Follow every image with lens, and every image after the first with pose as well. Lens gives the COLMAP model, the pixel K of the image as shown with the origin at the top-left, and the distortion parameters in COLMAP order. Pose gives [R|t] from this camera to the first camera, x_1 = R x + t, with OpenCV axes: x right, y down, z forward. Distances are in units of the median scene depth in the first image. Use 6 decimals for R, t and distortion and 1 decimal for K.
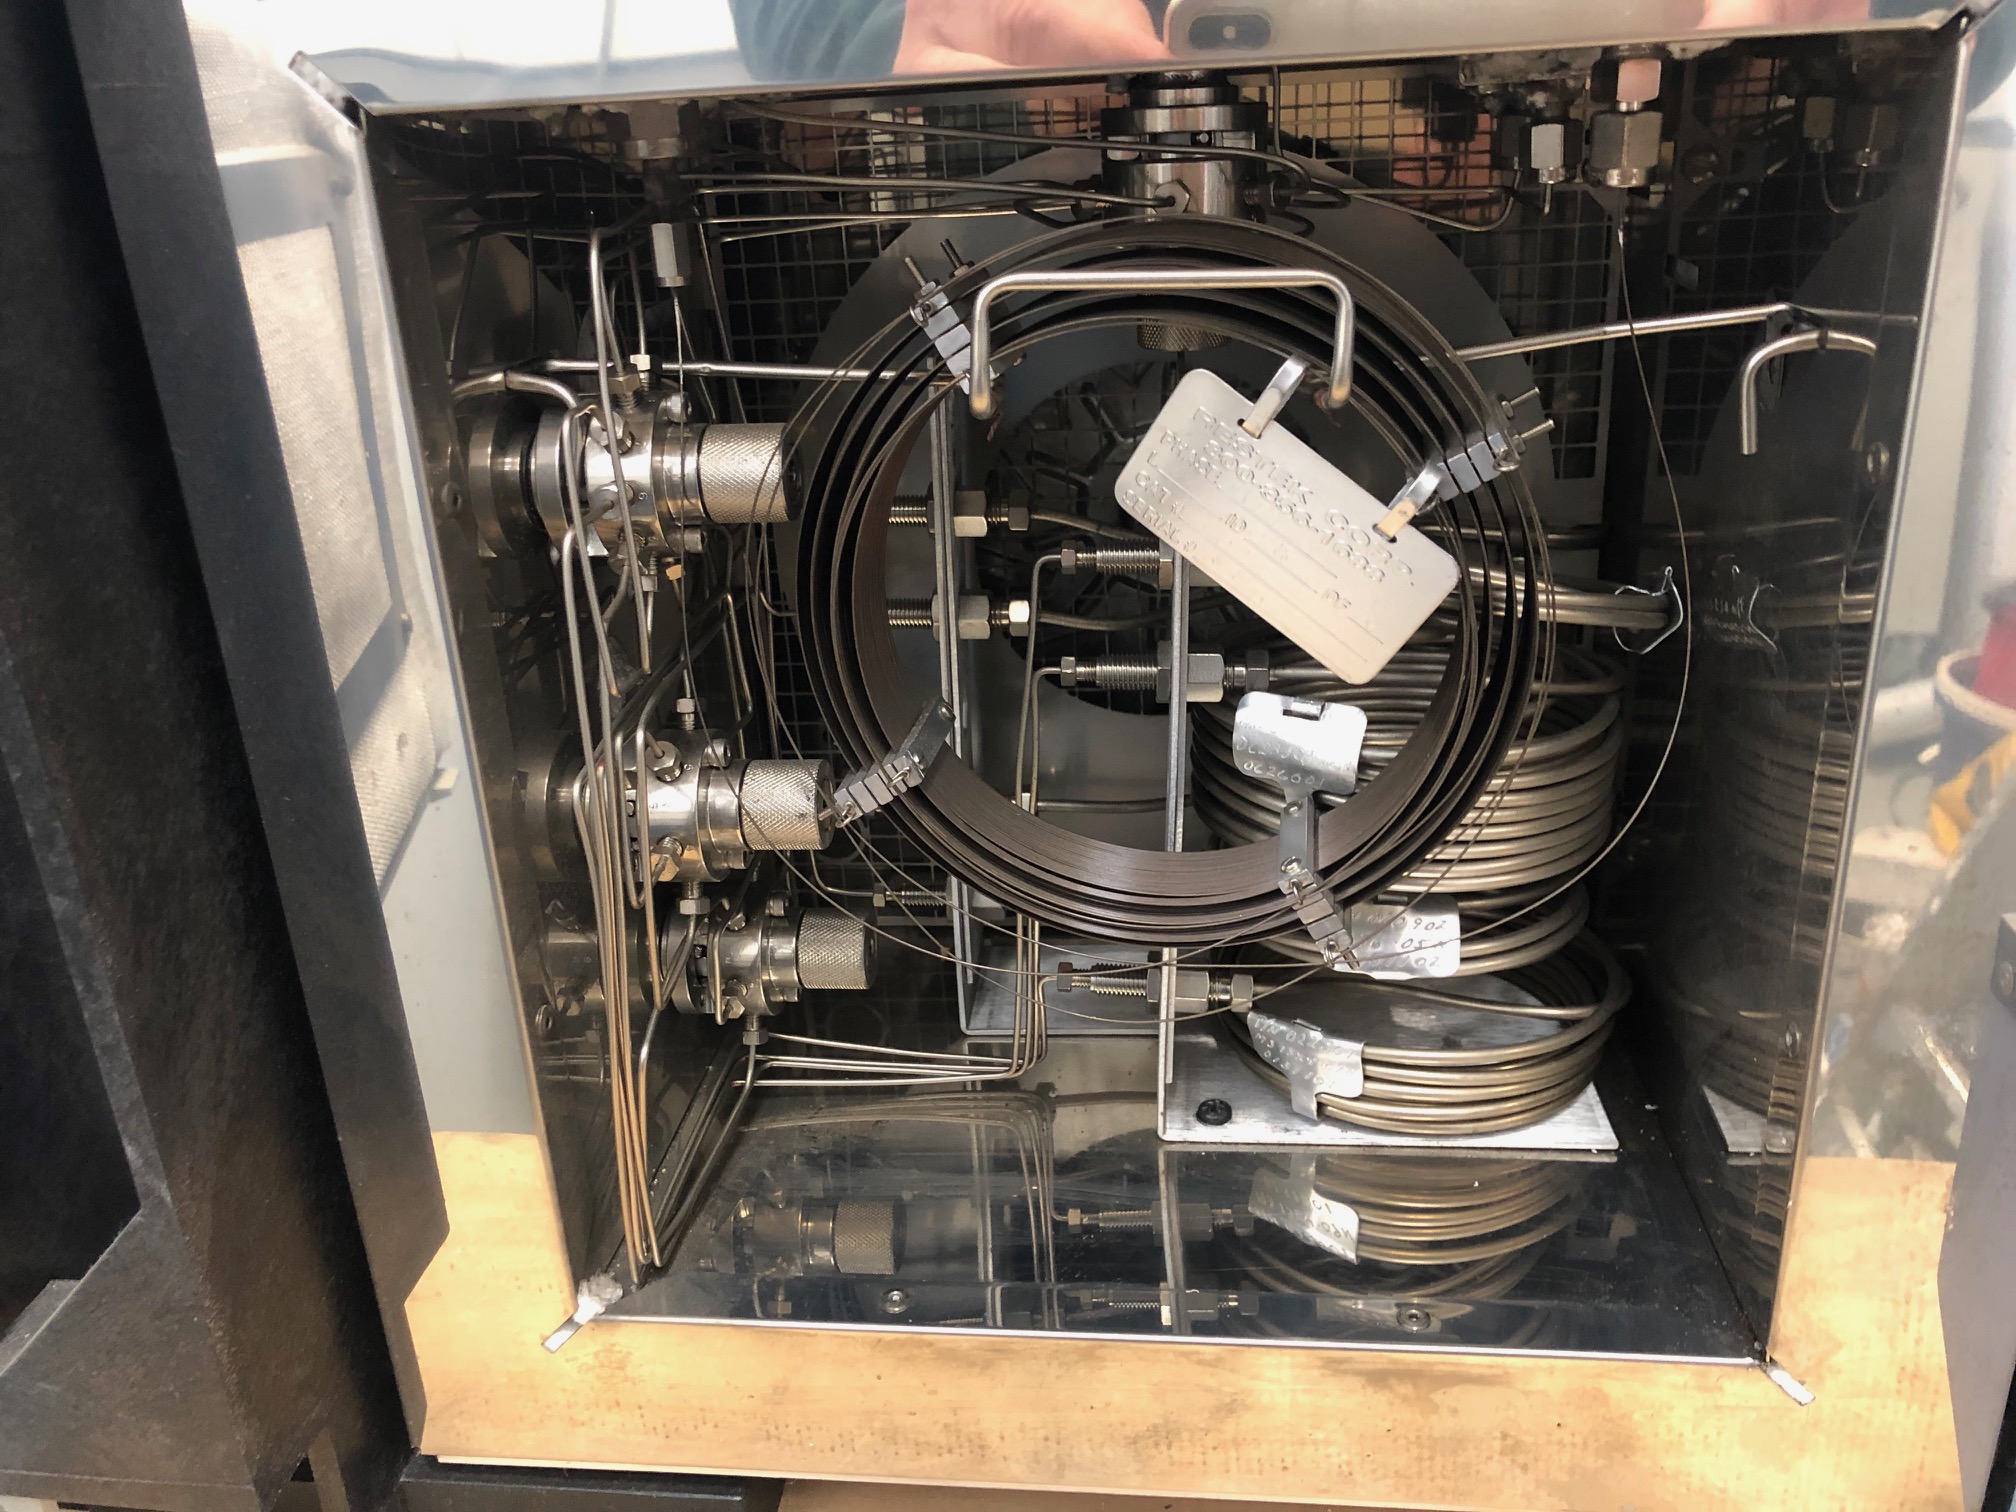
lens RADIAL K [[1664.8, 0, 1004.5], [0, 1664.8, 745.4], [0, 0, 1]] dist [0.062736, -0.070523]
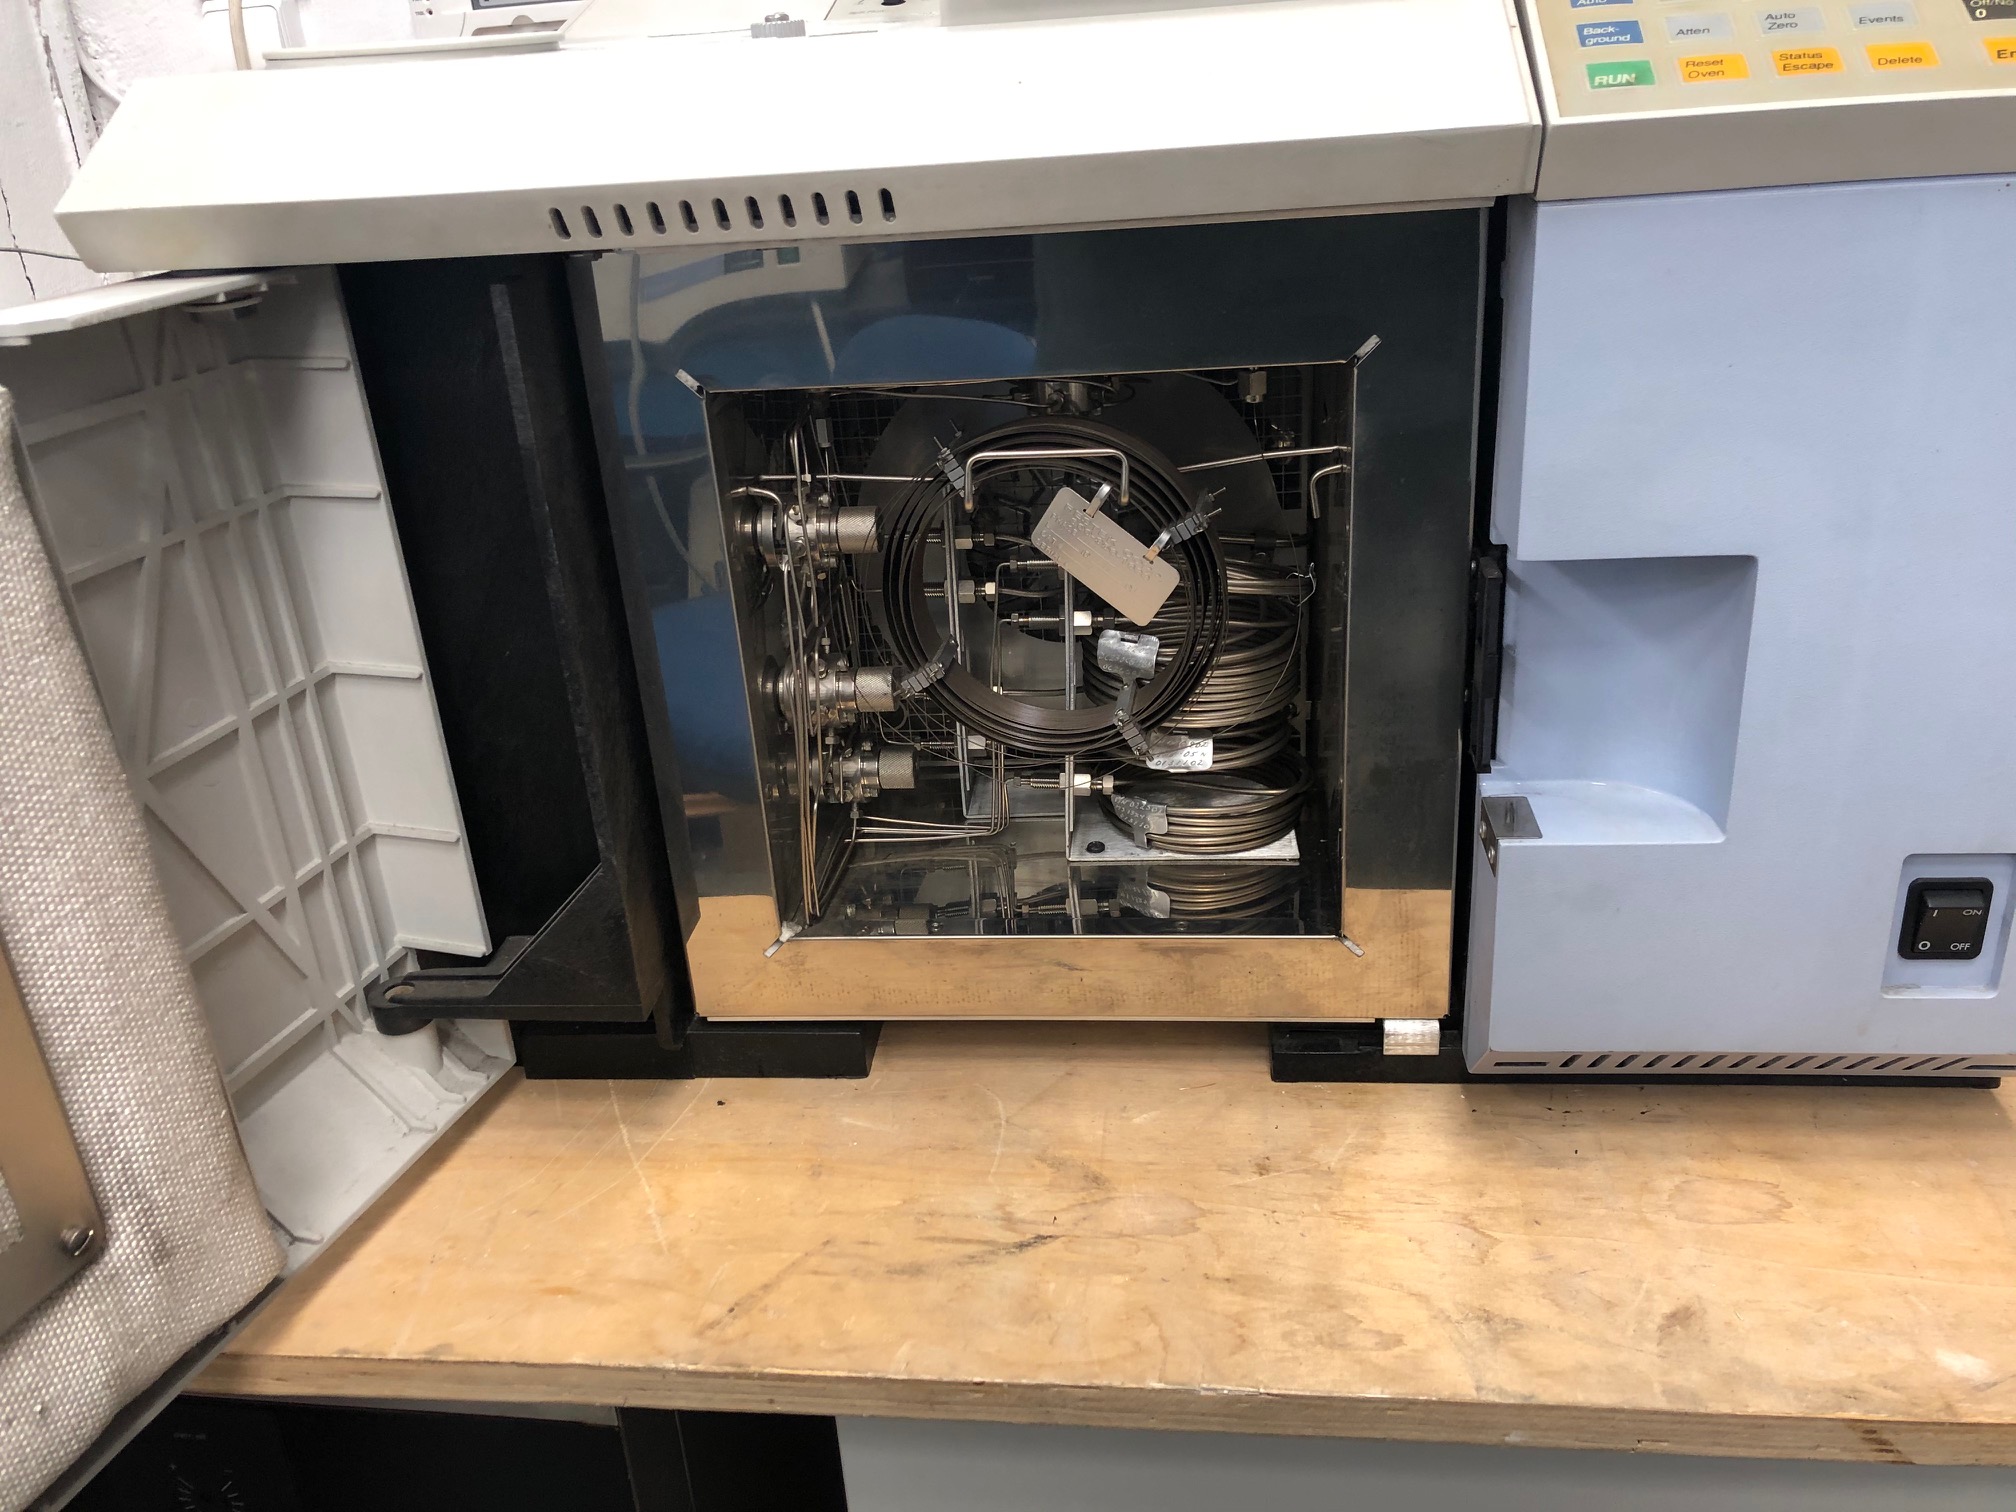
lens RADIAL K [[1664.8, 0, 1001.3], [0, 1664.8, 761.9], [0, 0, 1]] dist [0.062736, -0.070523]
pose [[0.999832, -0.017845, 0.004138, 0.011051], [0.017615, 0.998585, 0.050183, 0.024869], [-0.005028, -0.050101, 0.998731, -1.024218]]
